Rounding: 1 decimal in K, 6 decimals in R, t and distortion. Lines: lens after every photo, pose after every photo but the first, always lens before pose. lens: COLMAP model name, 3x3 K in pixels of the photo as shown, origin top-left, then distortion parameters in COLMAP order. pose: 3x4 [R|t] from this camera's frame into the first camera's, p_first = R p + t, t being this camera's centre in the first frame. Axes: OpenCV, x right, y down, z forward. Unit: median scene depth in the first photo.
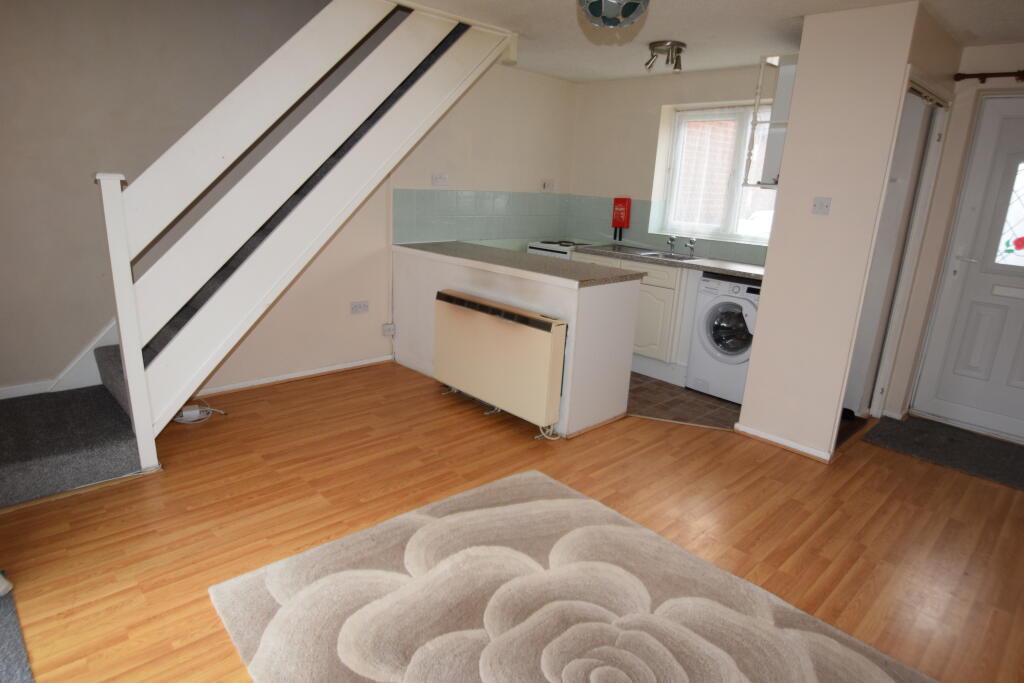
lens RADIAL K [[589.1, 0, 502.0], [0, 589.1, 342.5], [0, 0, 1]] dist [-0.028455, 0.000263]
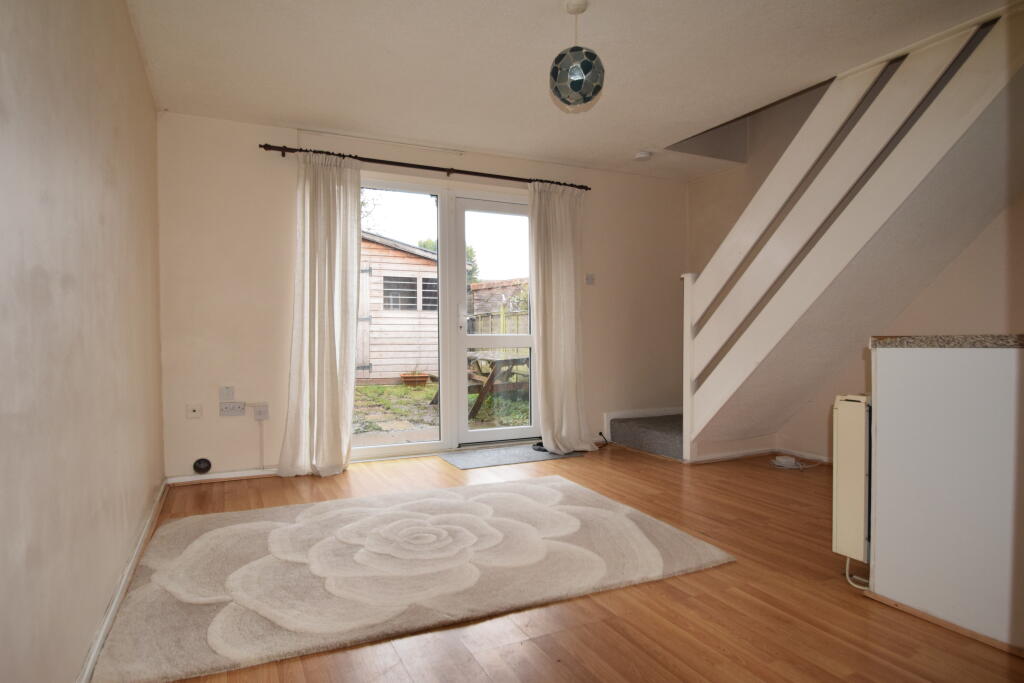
lens RADIAL K [[584.9, 0, 509.1], [0, 584.9, 343.5], [0, 0, 1]] dist [-0.028306, -0.003485]
pose [[-0.299929, -0.038458, -0.953186, 0.621946], [-0.261201, 0.964313, 0.043283, -0.014359], [0.917506, 0.261955, -0.299271, 0.596244]]
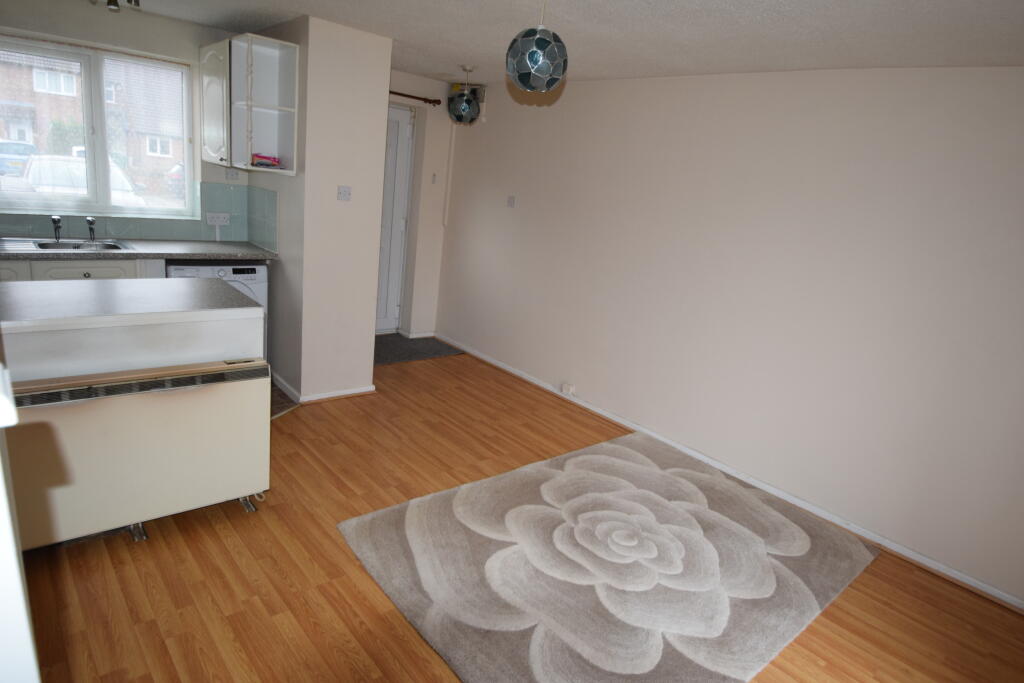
lens RADIAL K [[584.9, 0, 510.7], [0, 584.9, 341.0], [0, 0, 1]] dist [-0.028306, -0.003485]
pose [[0.030221, -0.307639, 0.951023, -0.465937], [0.145860, 0.942630, 0.300289, -0.182115], [-0.988844, 0.129641, 0.073360, 0.437355]]
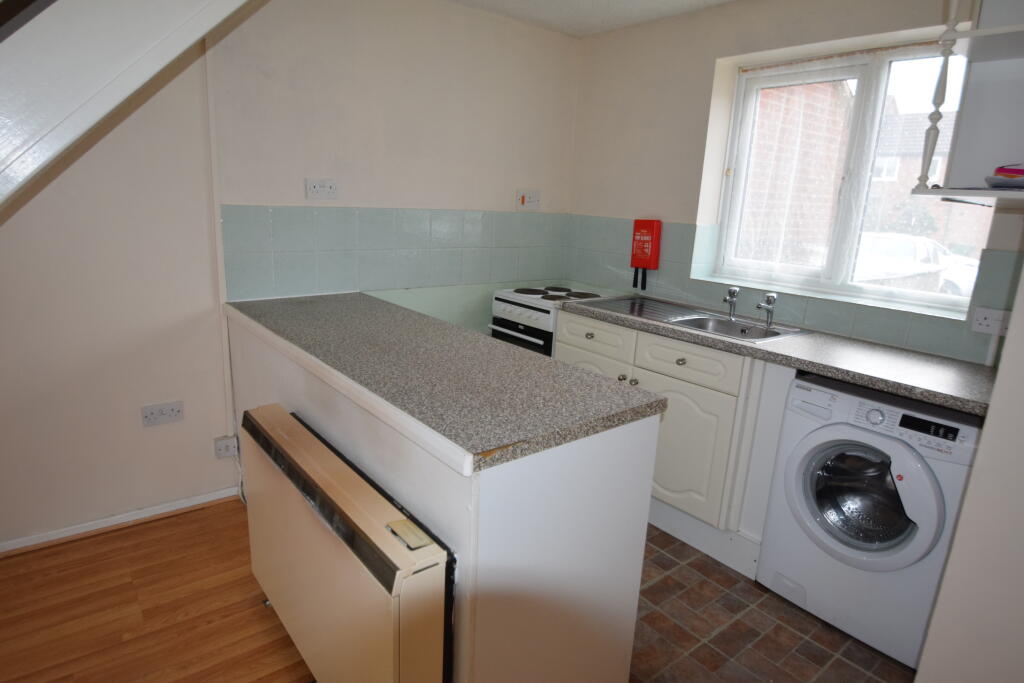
lens RADIAL K [[589.1, 0, 498.1], [0, 589.1, 345.5], [0, 0, 1]] dist [-0.028455, 0.000263]
pose [[0.996008, 0.017215, -0.087587, 0.127086], [-0.019509, 0.999487, -0.025406, -0.117125], [0.087105, 0.027013, 0.995833, 0.462719]]
